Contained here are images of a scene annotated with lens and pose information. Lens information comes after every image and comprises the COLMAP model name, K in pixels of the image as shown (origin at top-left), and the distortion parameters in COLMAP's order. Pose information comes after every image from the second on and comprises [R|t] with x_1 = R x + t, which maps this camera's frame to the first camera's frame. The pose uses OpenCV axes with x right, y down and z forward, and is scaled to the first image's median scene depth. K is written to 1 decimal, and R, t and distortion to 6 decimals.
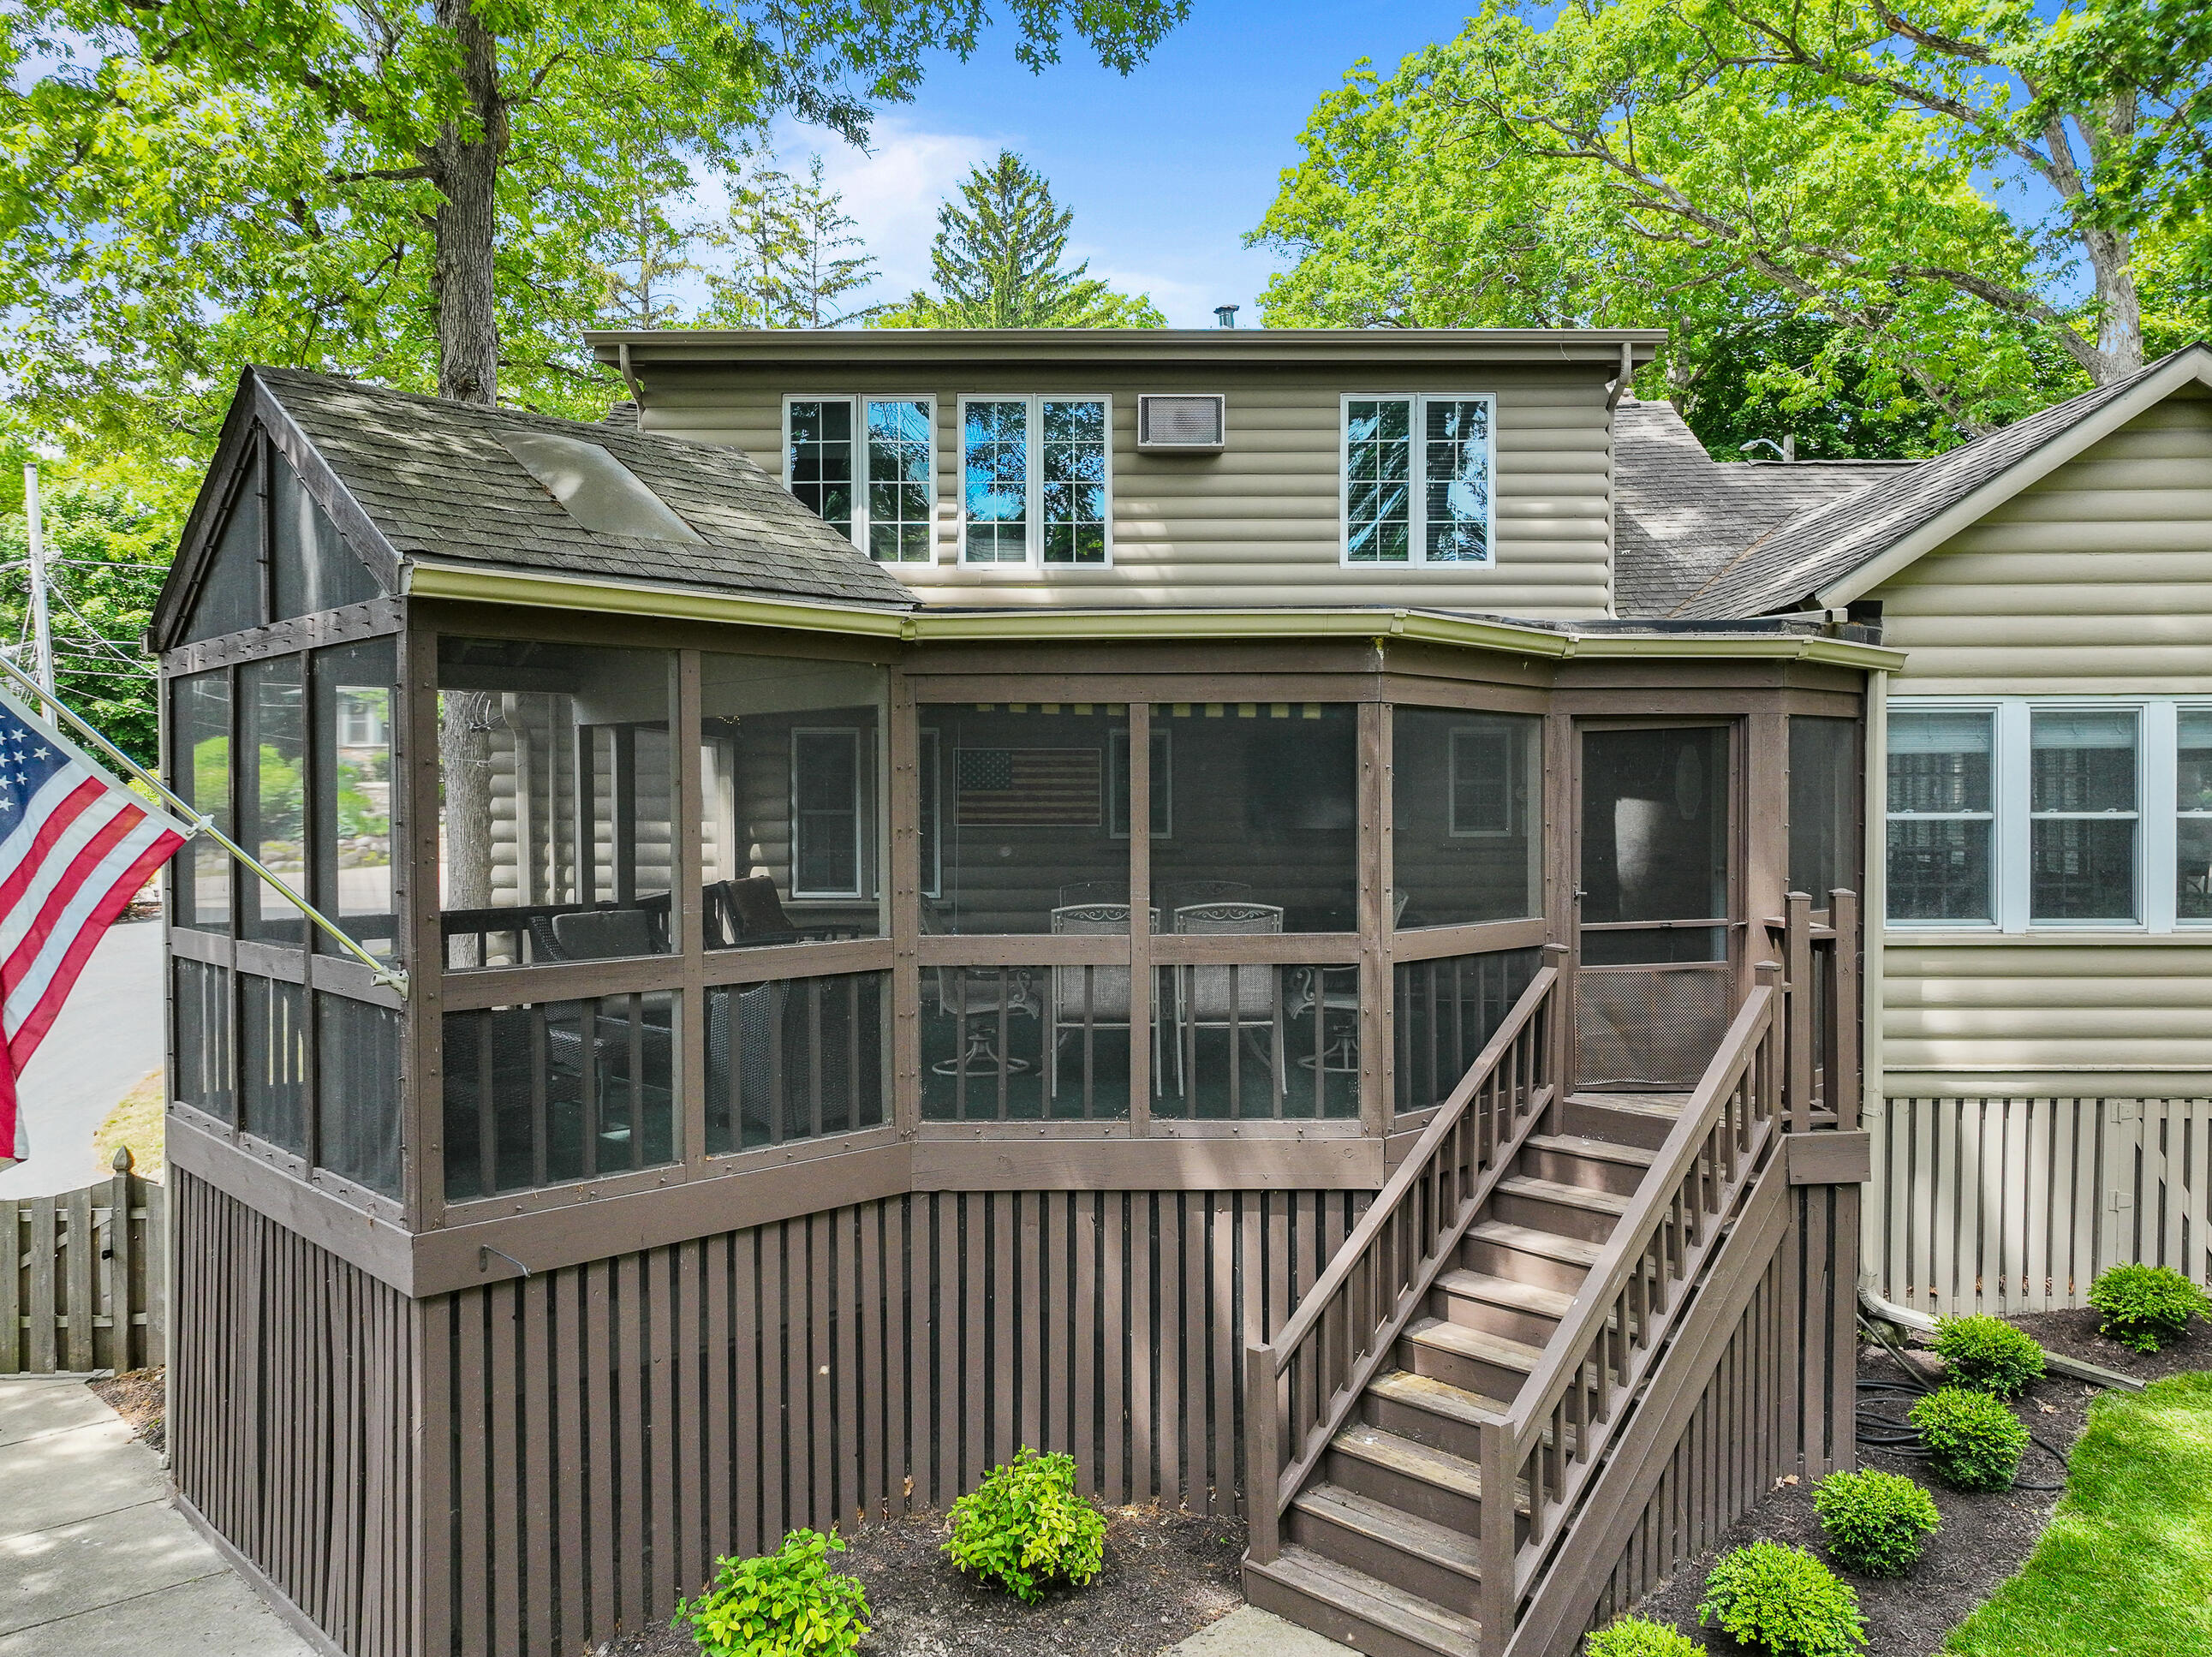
lens RADIAL K [[1602.5, 0, 1136.8], [0, 1602.5, 828.6], [0, 0, 1]] dist [0.001165, 0.003219]
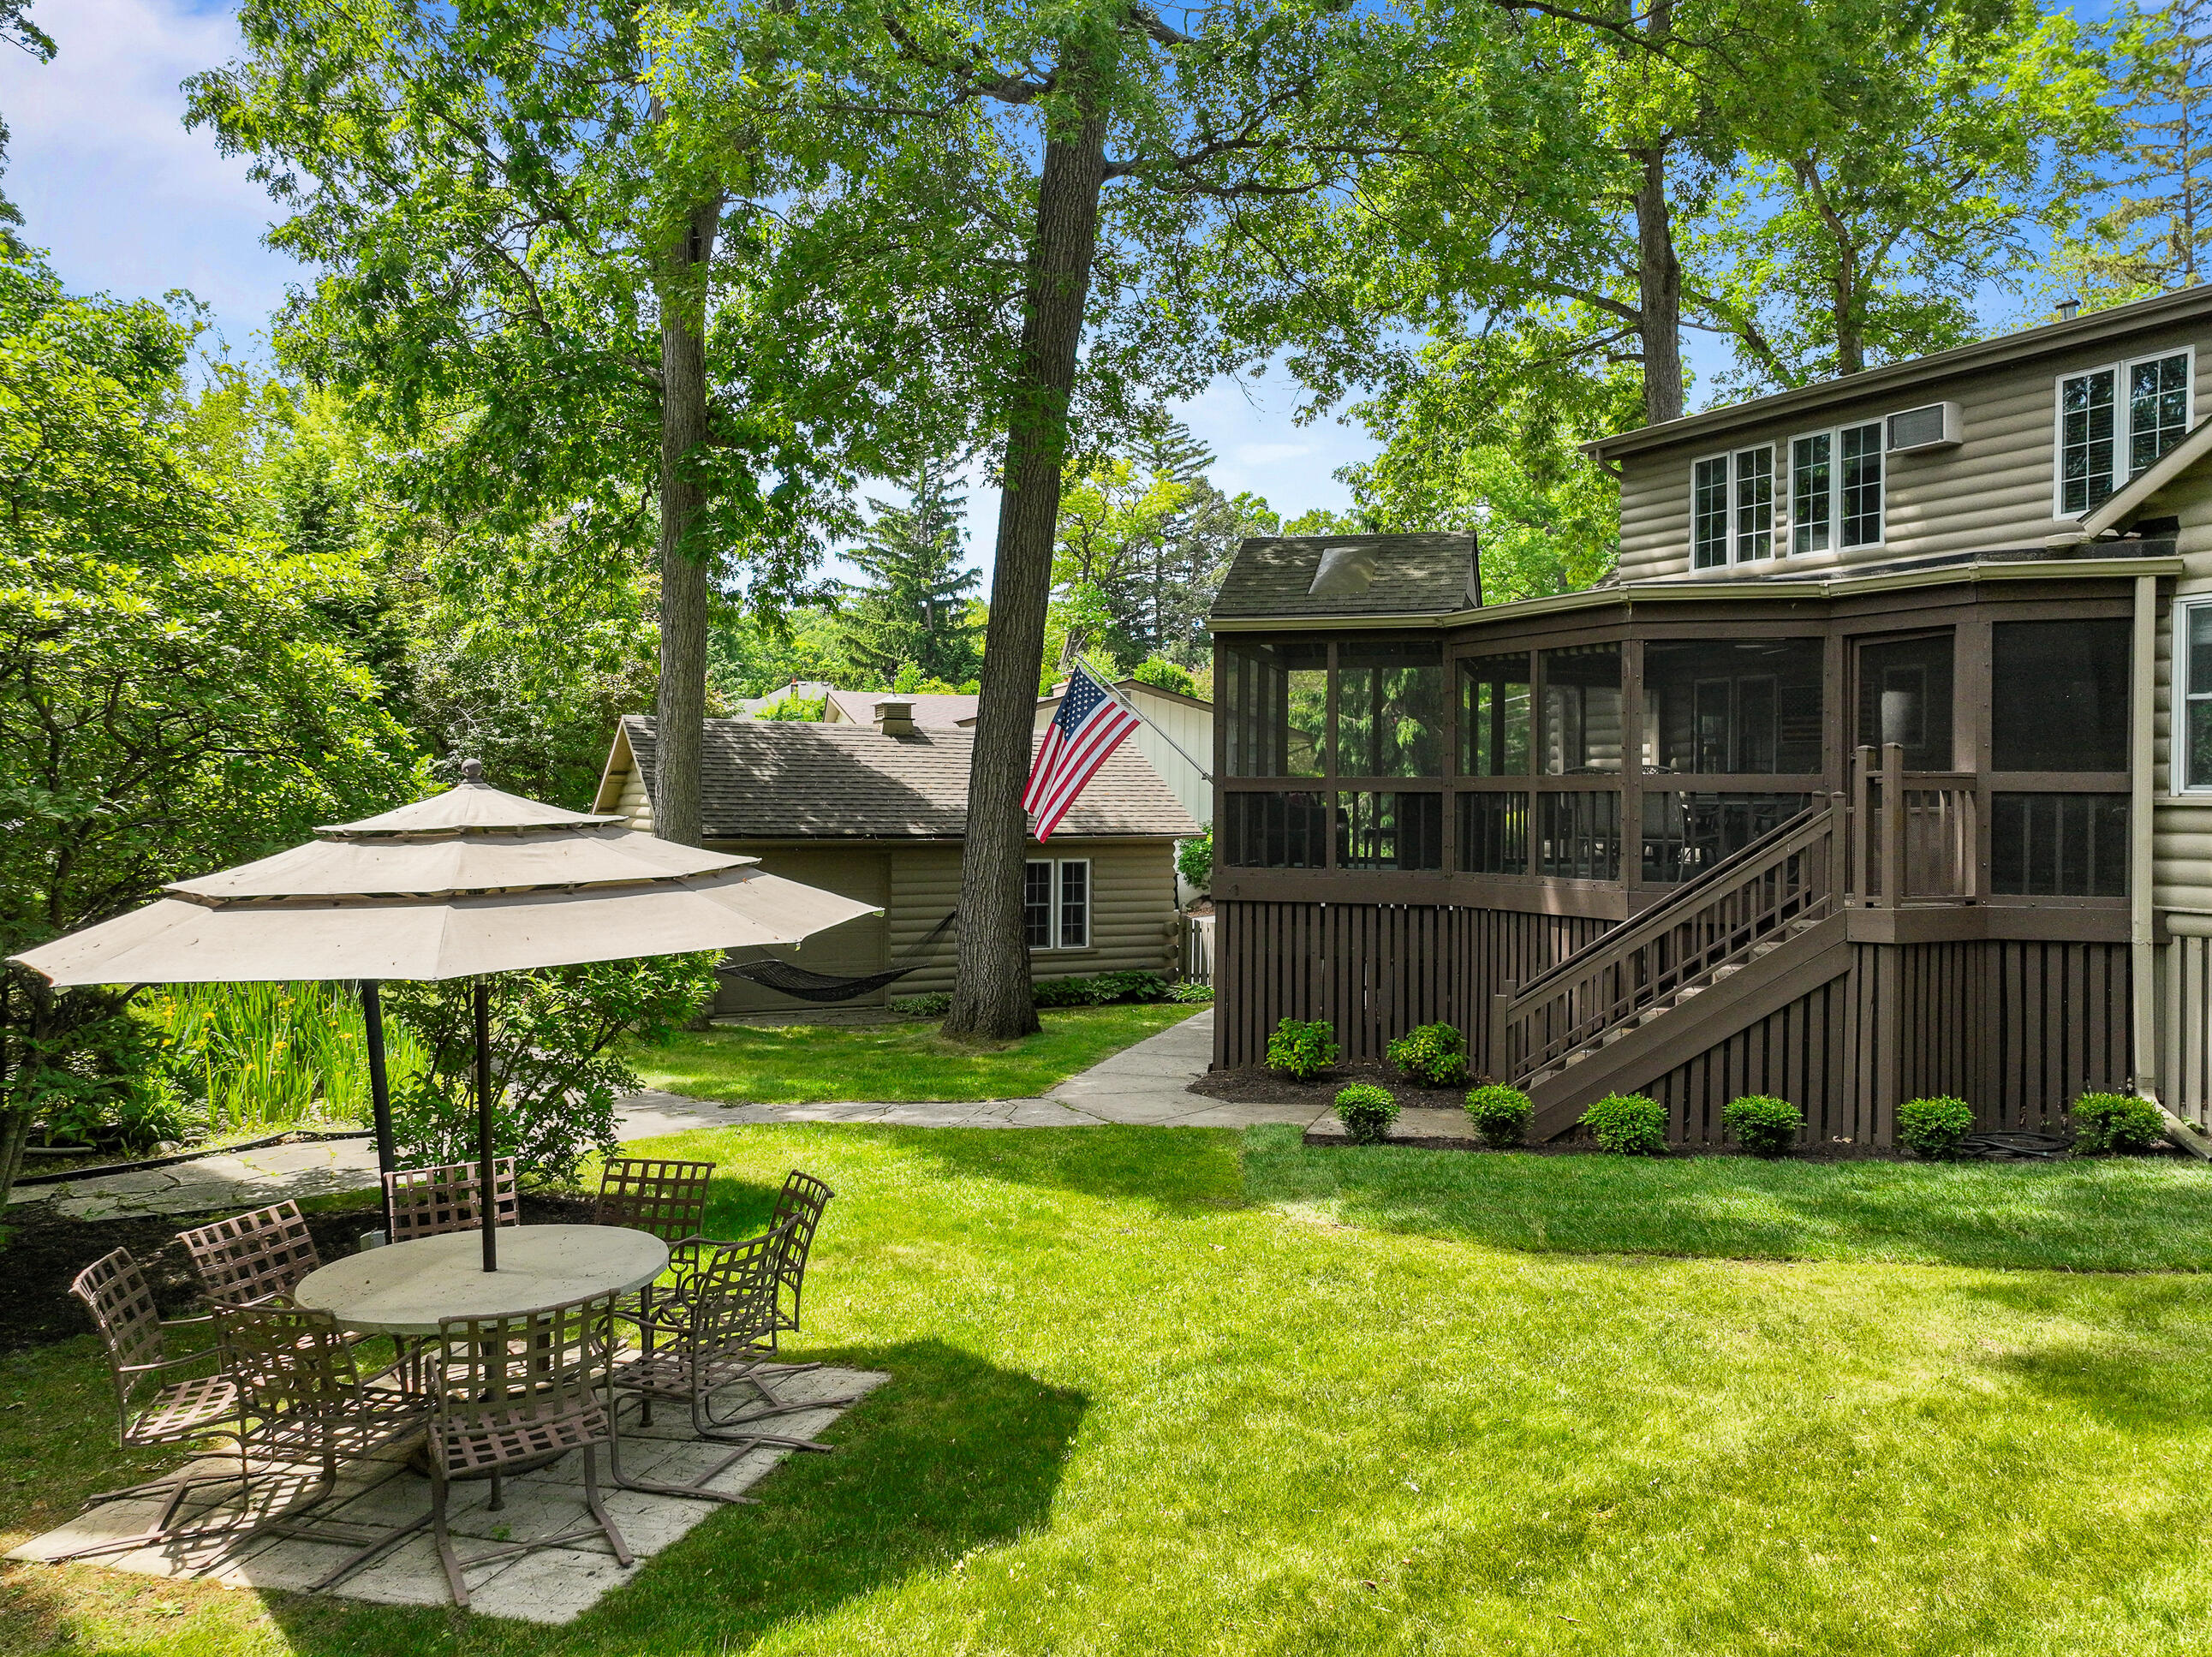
lens RADIAL K [[1624.3, 0, 1128.2], [0, 1624.3, 819.9], [0, 0, 1]] dist [-0.004919, 0.023496]
pose [[0.488280, 0.017892, -0.872503, 1.133664], [-0.024699, 0.999673, 0.006677, 0.094034], [0.872337, 0.018289, 0.488562, -0.264198]]
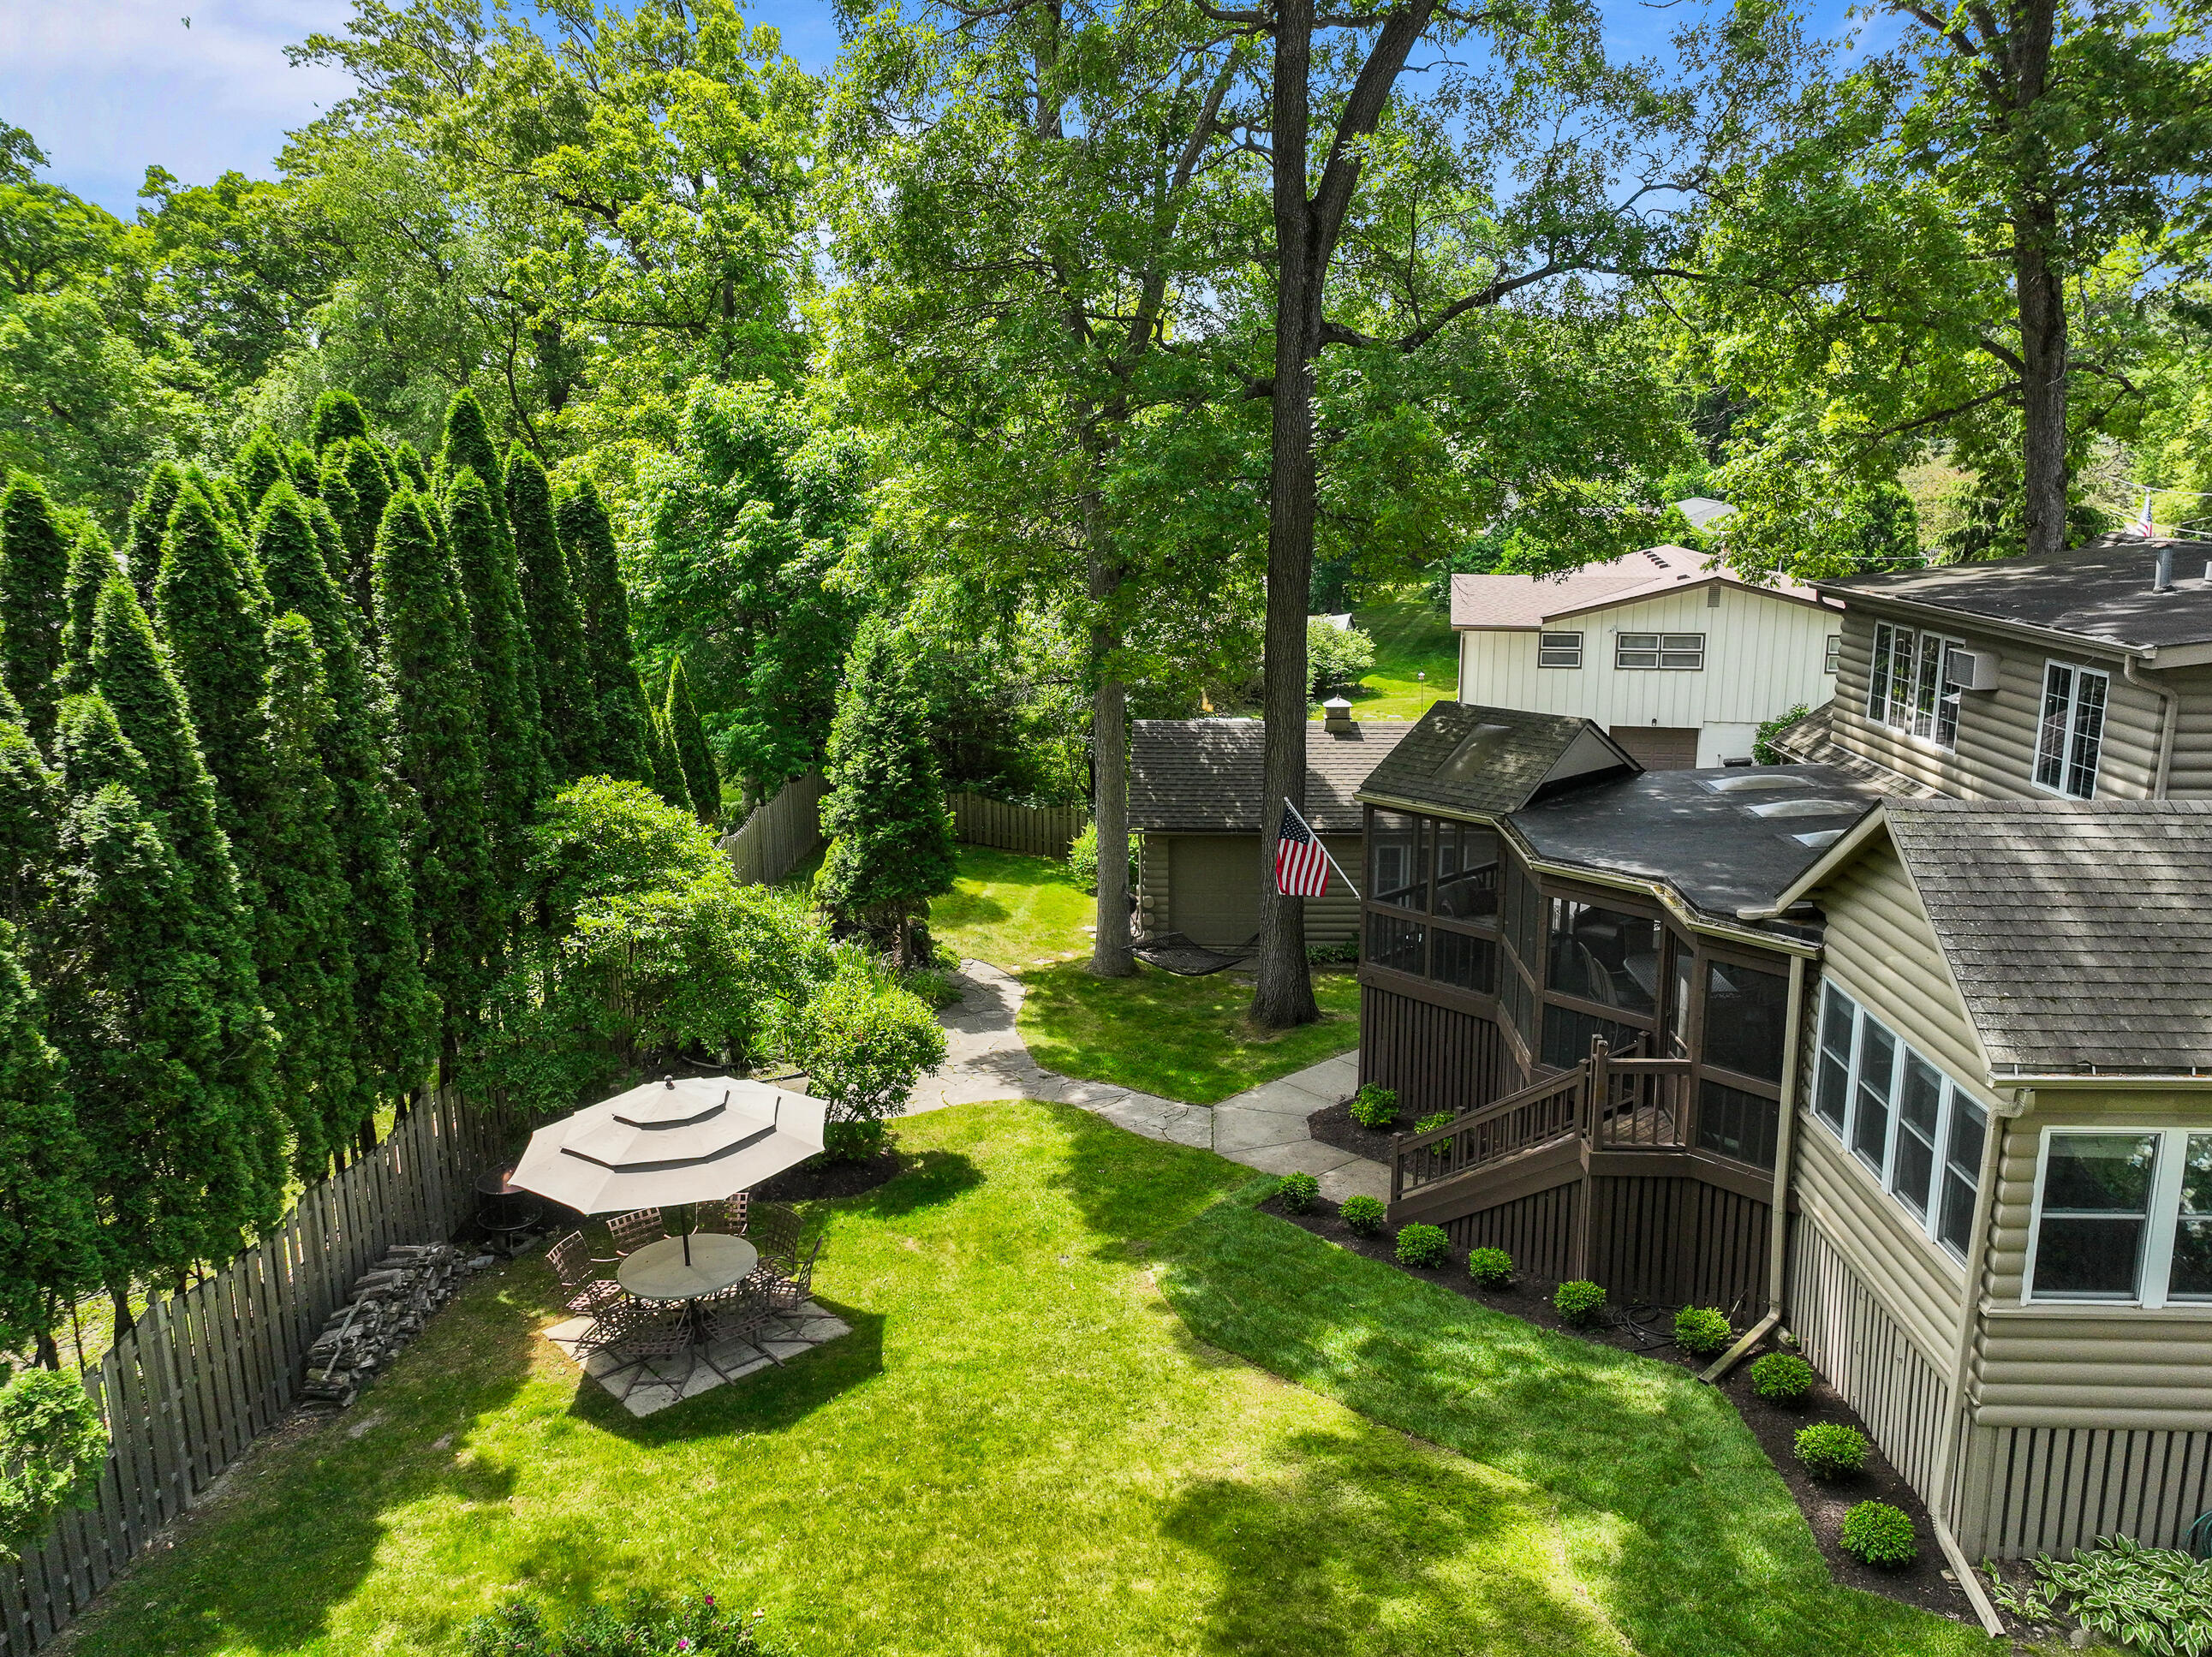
lens RADIAL K [[1602.5, 0, 1136.8], [0, 1602.5, 828.6], [0, 0, 1]] dist [0.001165, 0.003219]
pose [[-0.032800, 0.224946, -0.973819, 1.973131], [-0.012683, 0.974171, 0.225455, -0.562451], [0.999381, 0.019746, -0.029100, 0.368343]]
